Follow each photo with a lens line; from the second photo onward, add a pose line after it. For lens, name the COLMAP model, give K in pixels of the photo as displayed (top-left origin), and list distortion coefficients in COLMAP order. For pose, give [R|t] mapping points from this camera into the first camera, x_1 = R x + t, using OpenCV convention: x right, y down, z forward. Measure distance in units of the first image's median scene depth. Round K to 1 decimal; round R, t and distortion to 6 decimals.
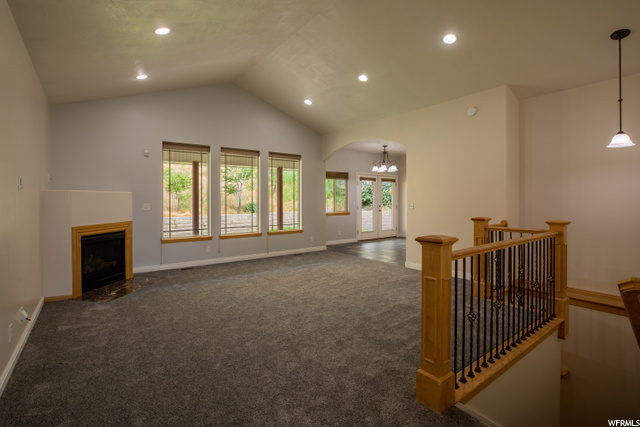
lens RADIAL K [[305.9, 0, 322.2], [0, 305.9, 198.4], [0, 0, 1]] dist [-0.039748, 0.013329]
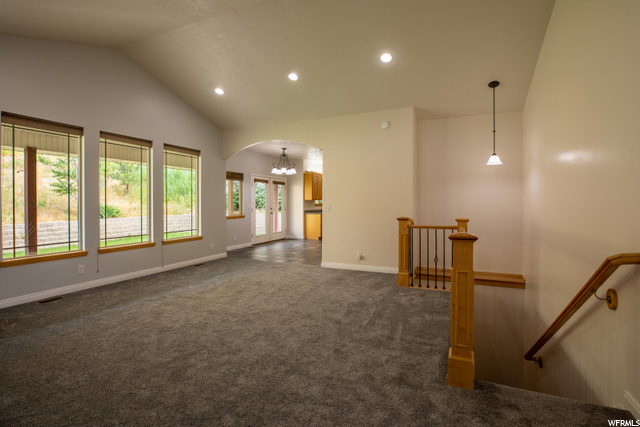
lens RADIAL K [[298.5, 0, 336.6], [0, 298.5, 204.0], [0, 0, 1]] dist [-0.043106, 0.011113]
pose [[0.868388, 0.001086, 0.495883, -0.240015], [-0.005413, 0.999959, 0.007289, 0.003817], [-0.495855, -0.009014, 0.868359, 0.119506]]
